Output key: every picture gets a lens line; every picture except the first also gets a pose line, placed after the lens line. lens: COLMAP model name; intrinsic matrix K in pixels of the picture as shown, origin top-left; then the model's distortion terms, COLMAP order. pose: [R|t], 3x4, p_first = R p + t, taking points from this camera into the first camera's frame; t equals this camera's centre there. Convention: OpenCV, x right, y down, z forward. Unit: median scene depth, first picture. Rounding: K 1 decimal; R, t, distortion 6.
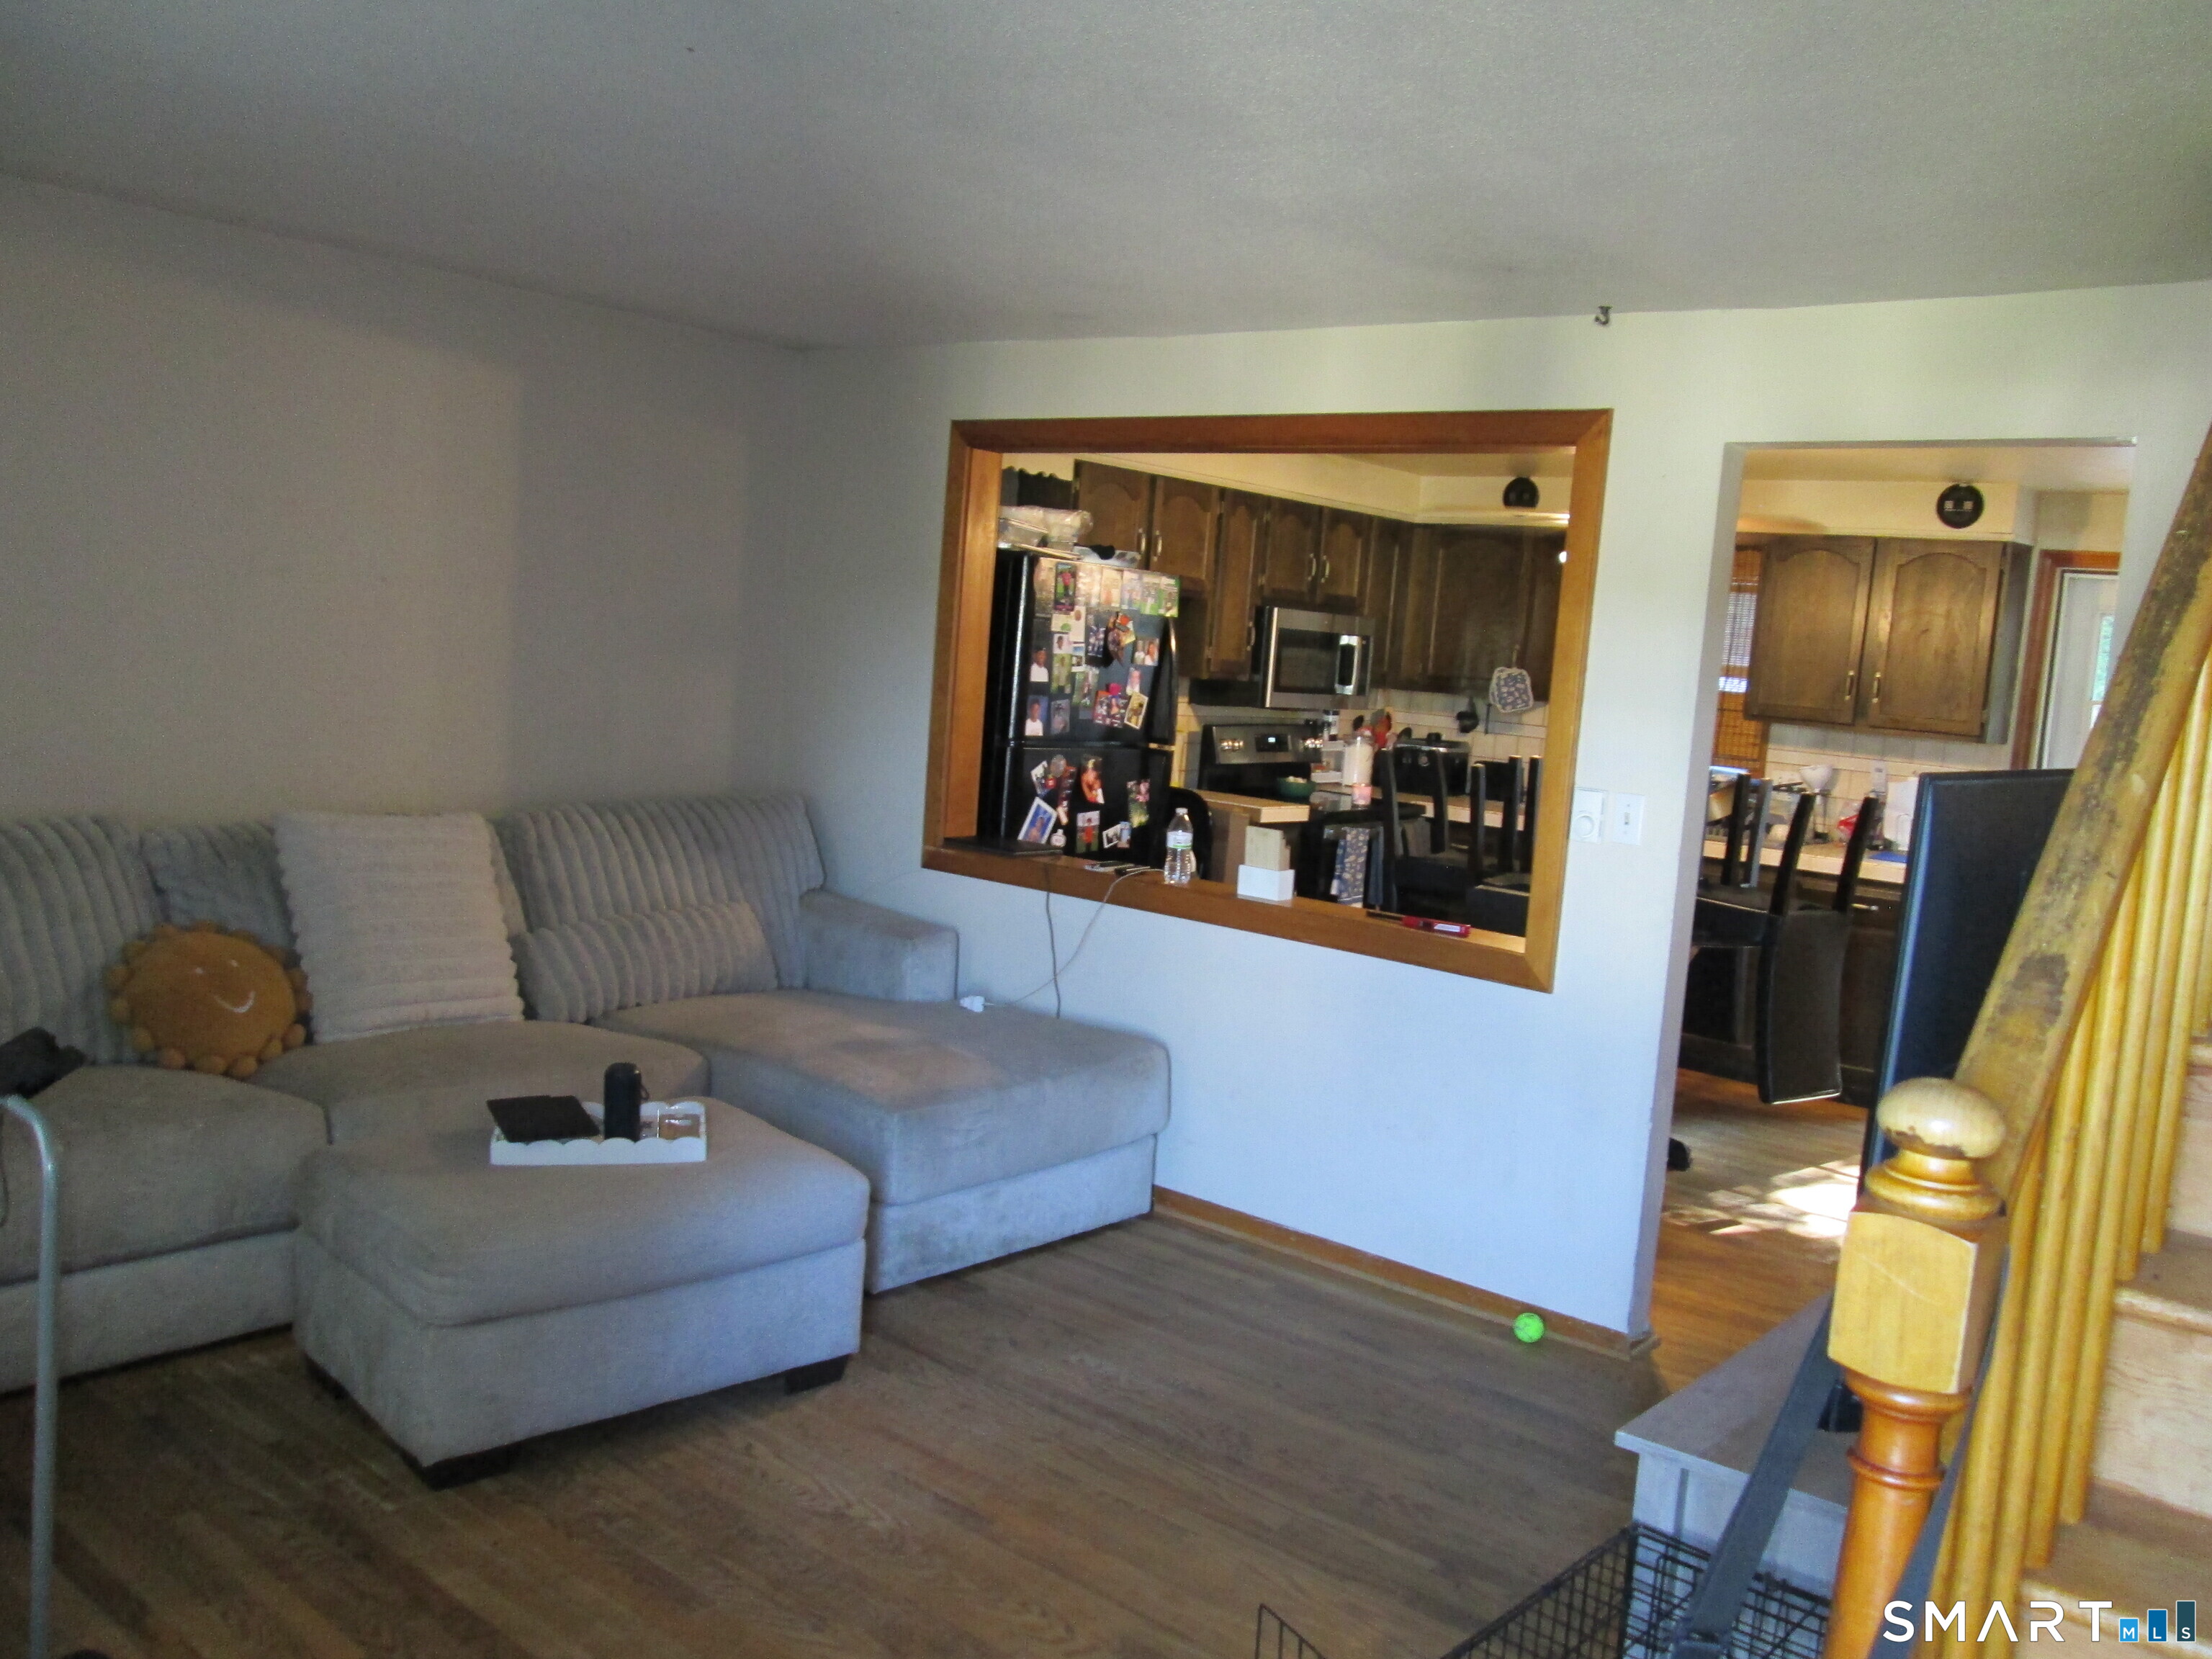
lens RADIAL K [[1799.2, 0, 1049.8], [0, 1799.2, 824.3], [0, 0, 1]] dist [-0.054377, 0.009410]
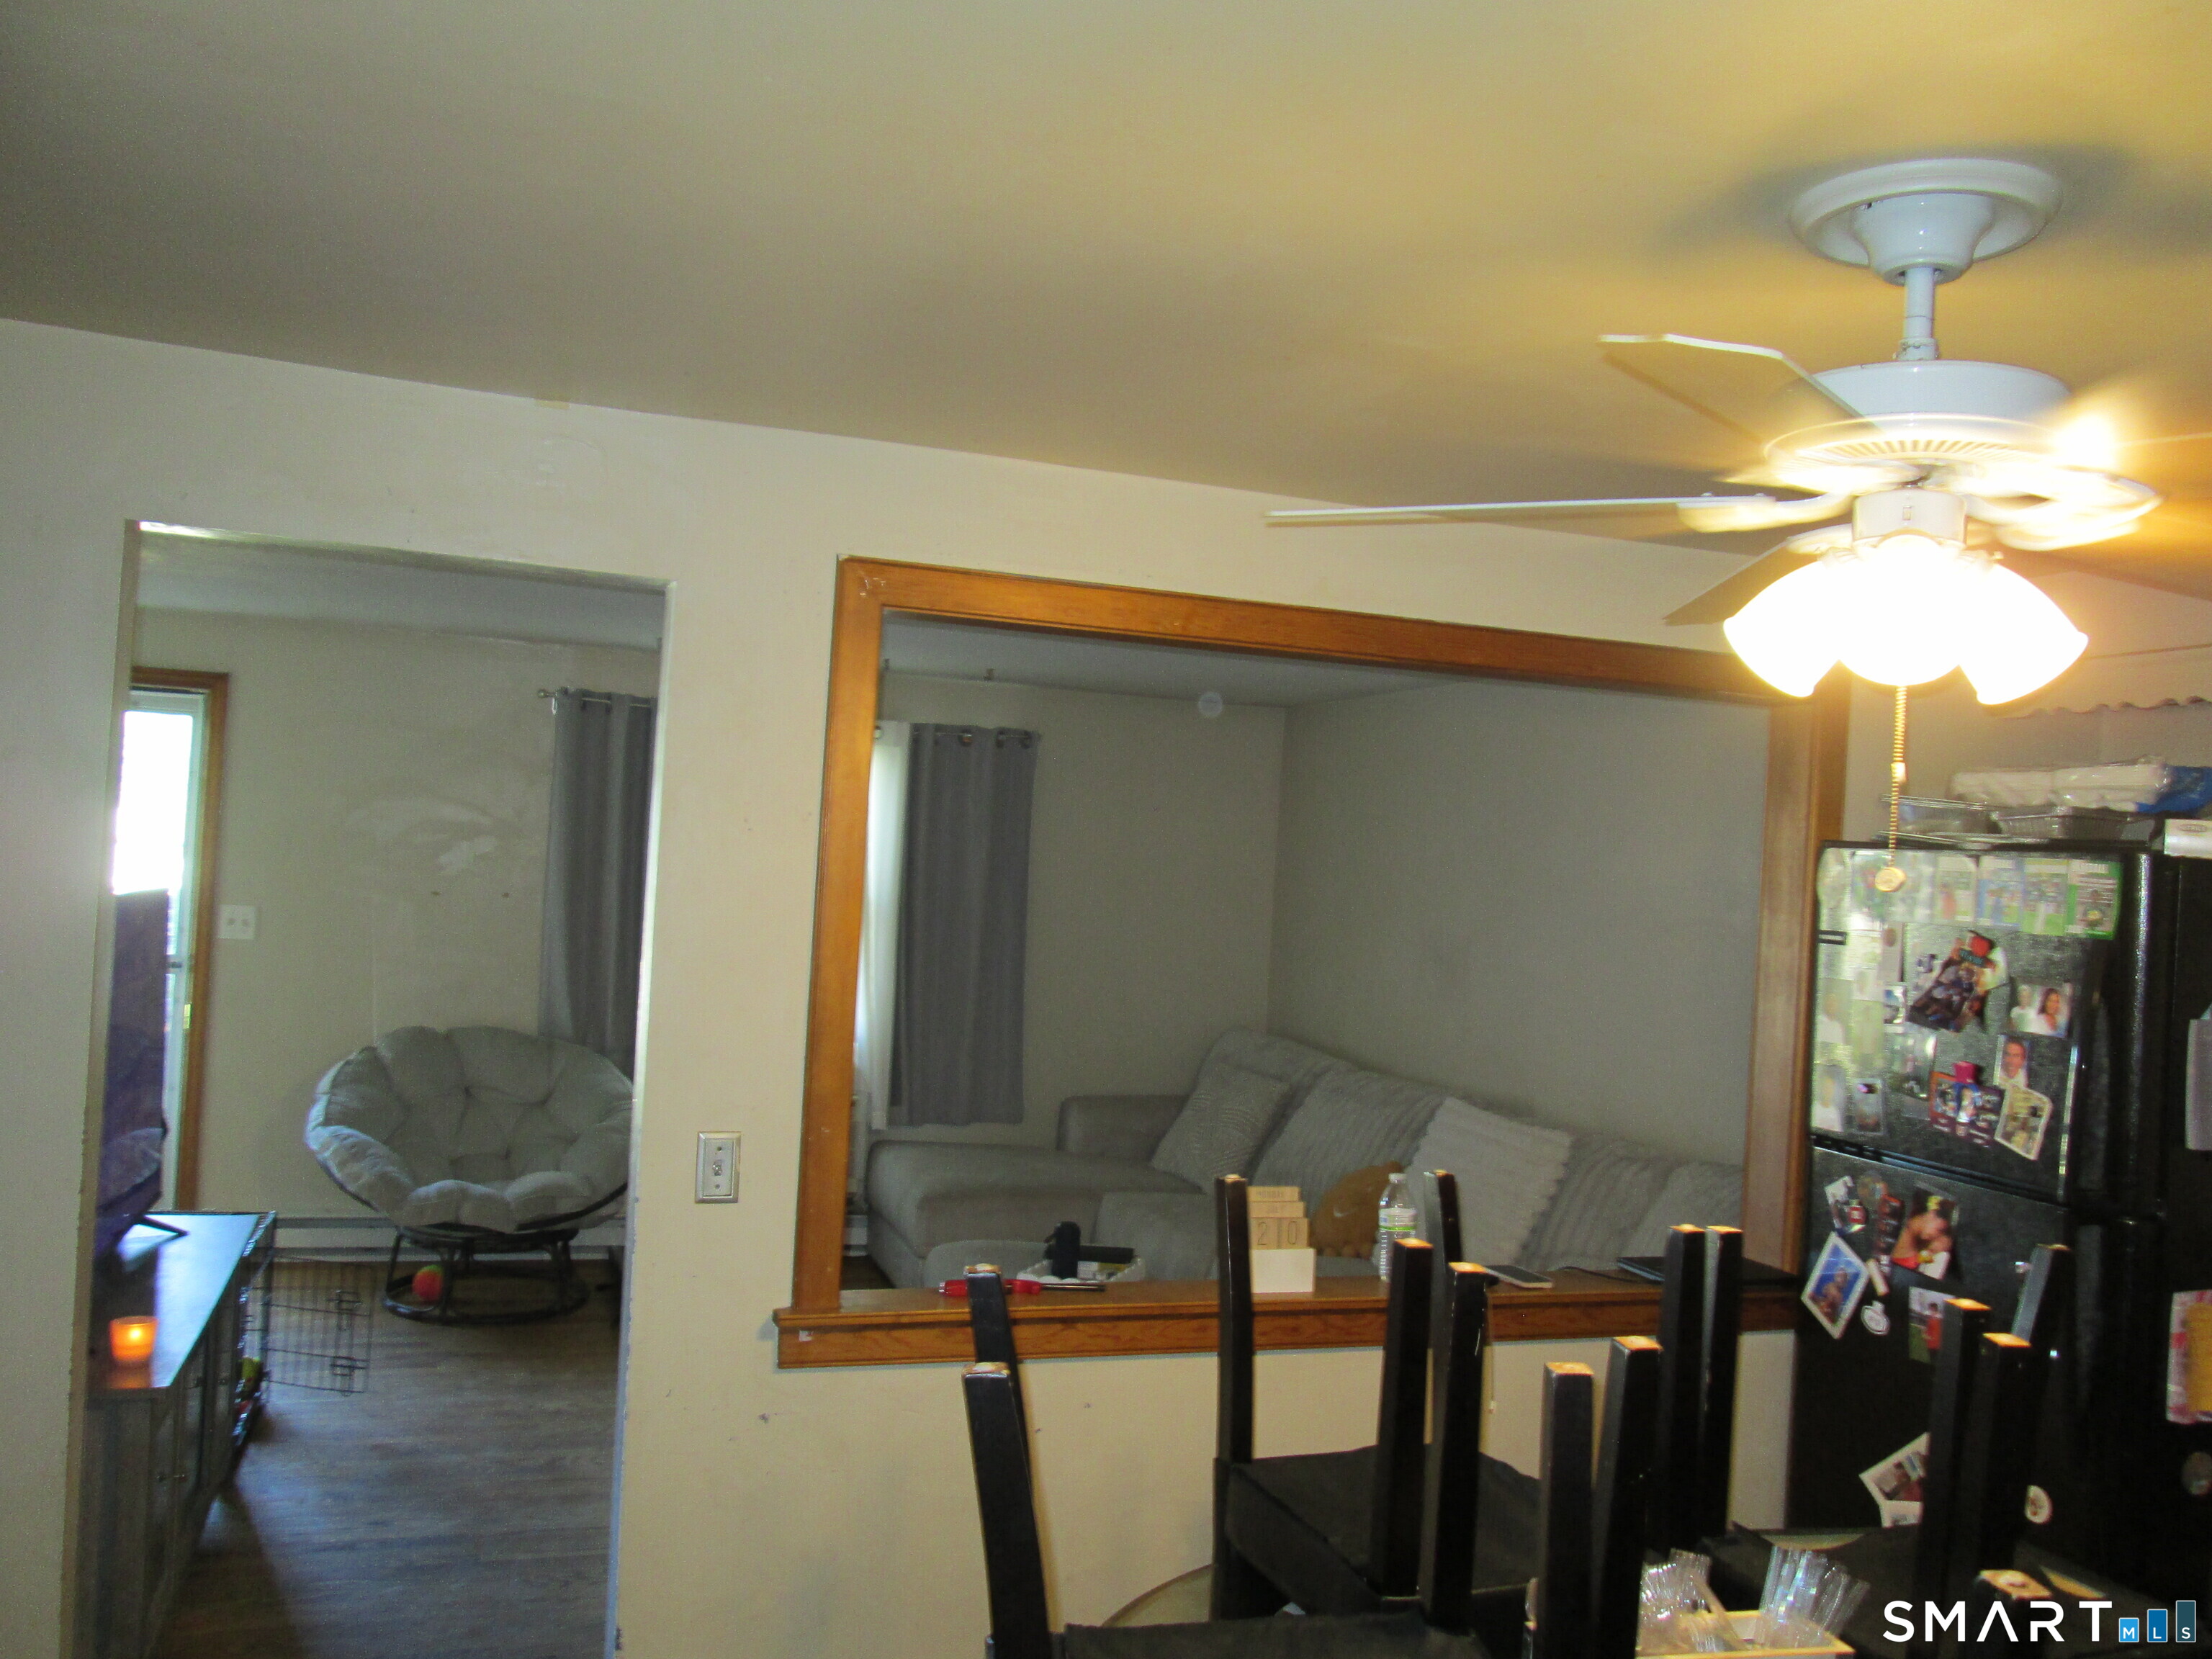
lens RADIAL K [[1824.0, 0, 1106.0], [0, 1824.0, 829.5], [0, 0, 1]] dist [-0.060733, 0.038785]
pose [[-0.485886, -0.121721, -0.865505, 0.644600], [-0.182077, 0.982626, -0.035976, -0.080407], [0.854847, 0.140109, -0.499607, 1.039955]]
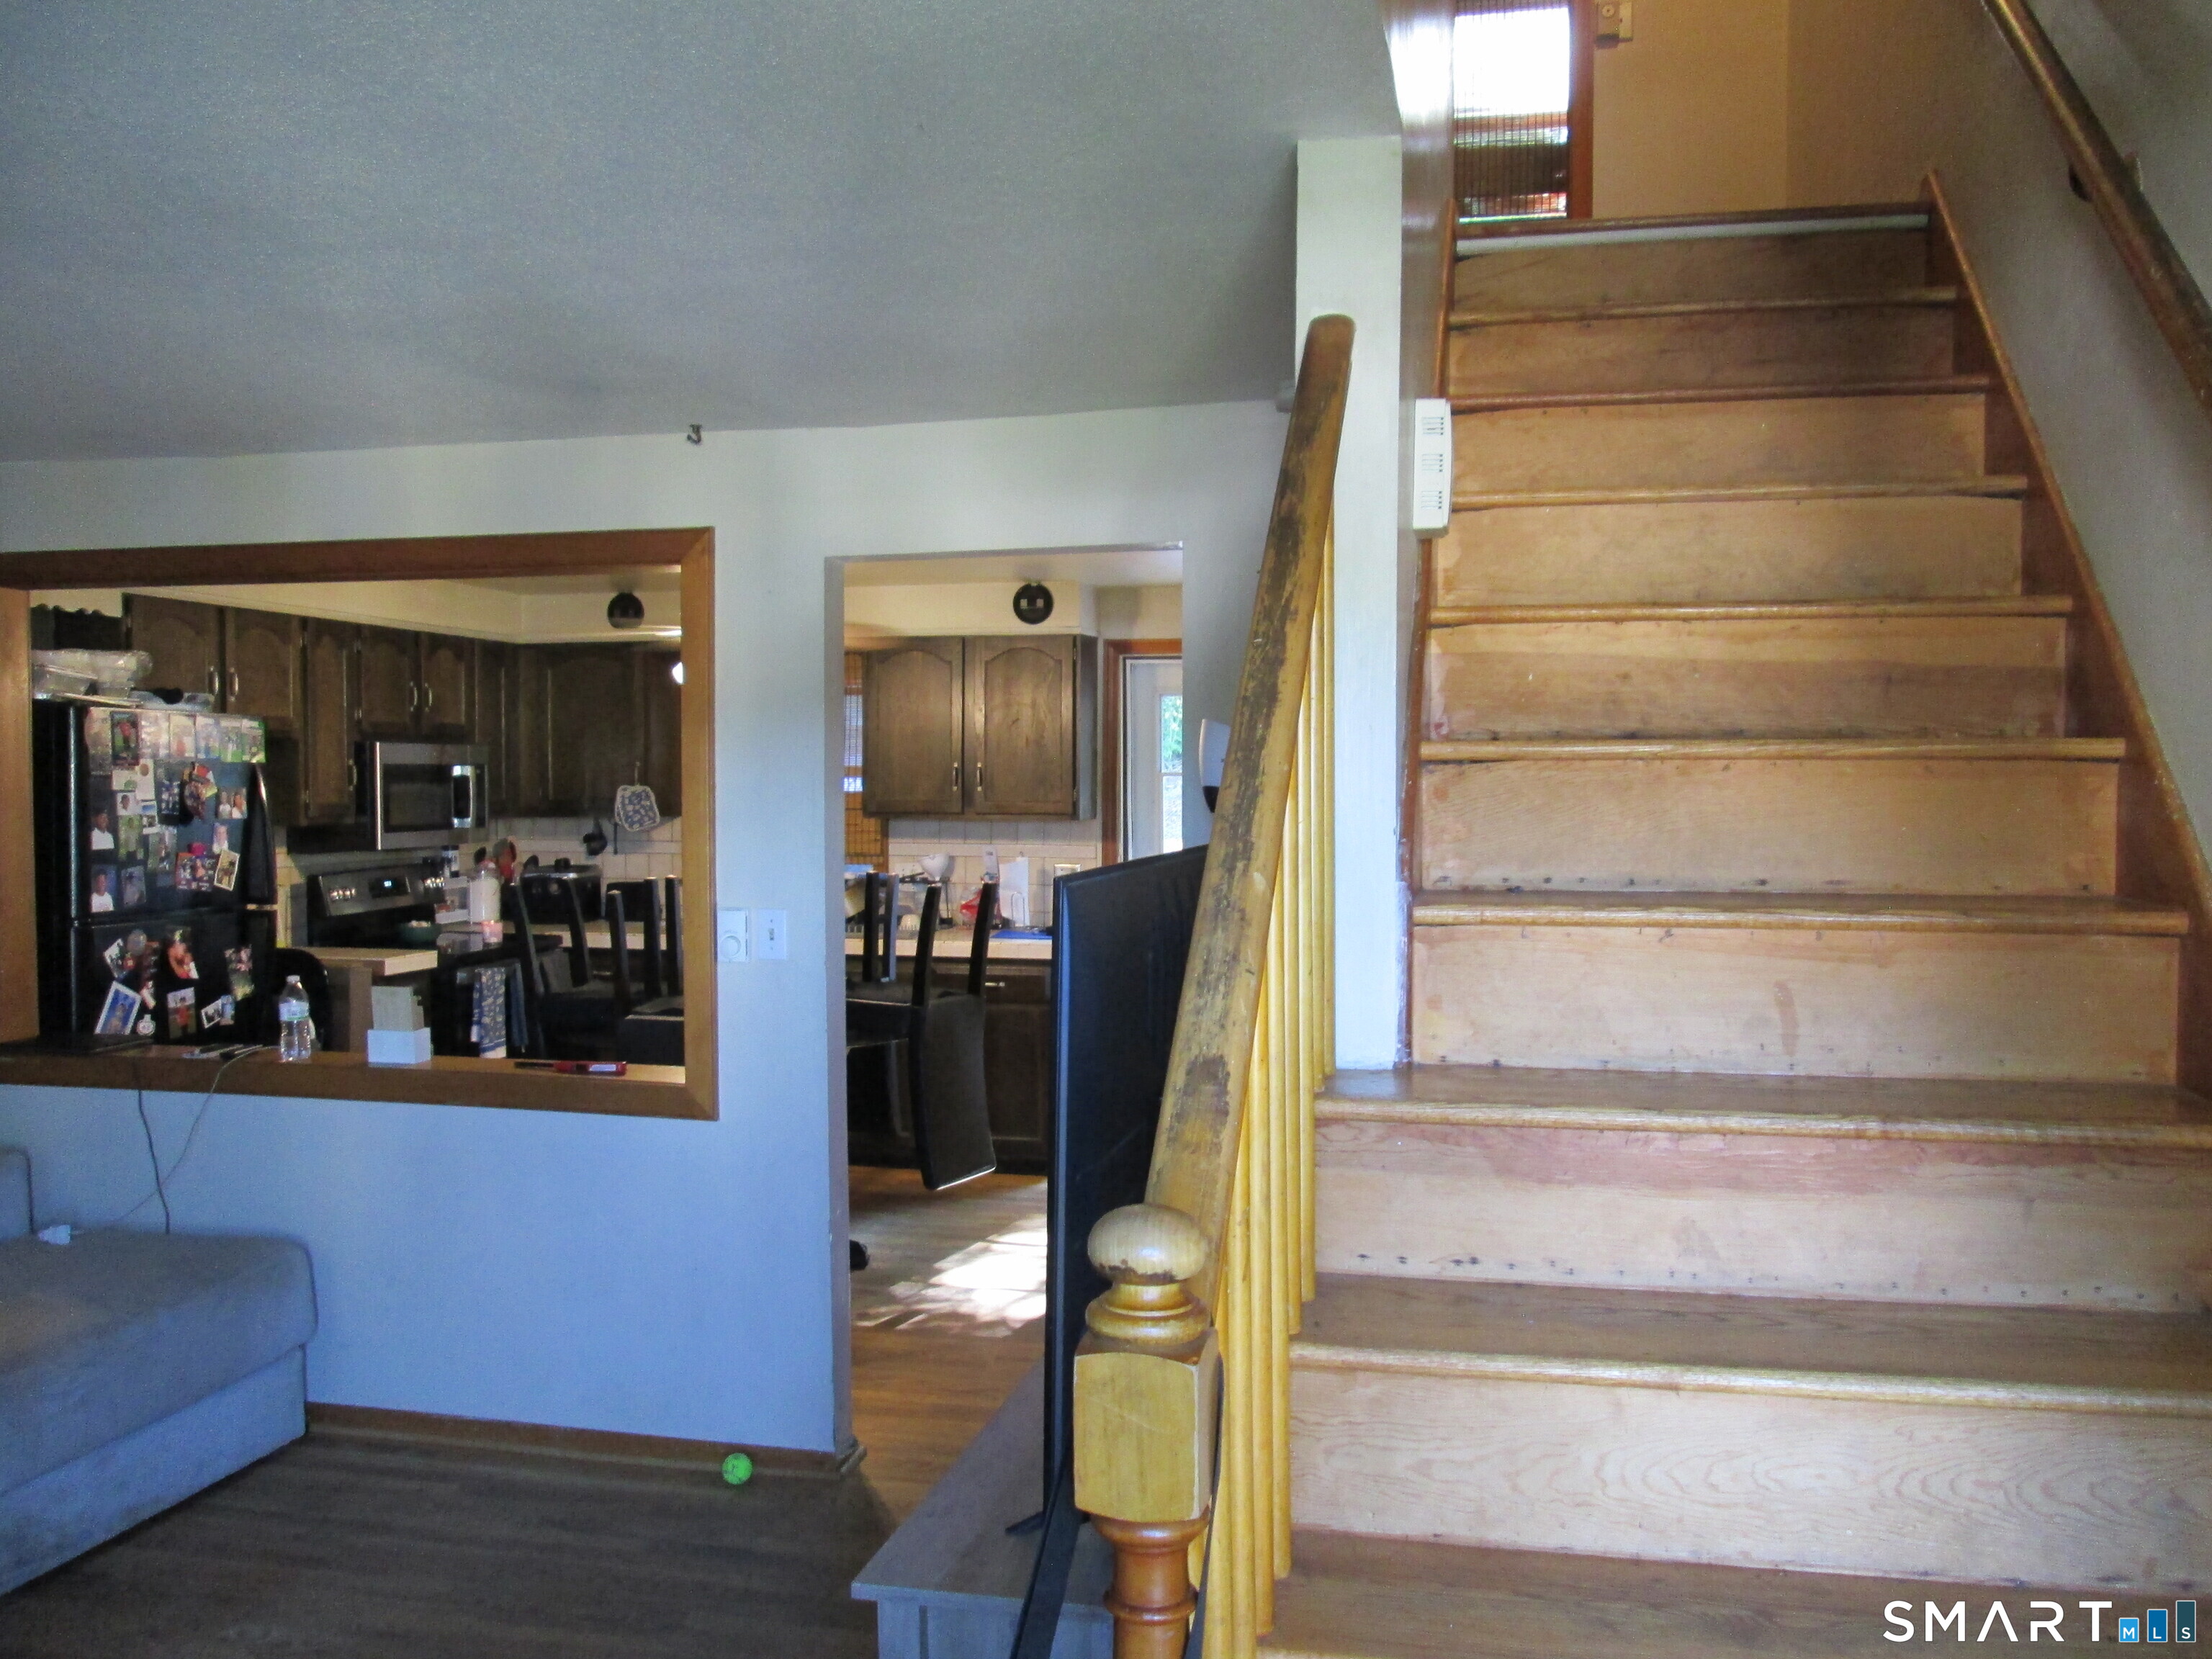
lens RADIAL K [[1824.6, 0, 1049.3], [0, 1824.6, 838.4], [0, 0, 1]] dist [-0.056464, 0.055845]
pose [[0.884720, -0.091958, 0.456963, 0.000688], [0.116567, 0.992845, -0.025885, -0.008215], [-0.451313, 0.076168, 0.889109, 0.017629]]
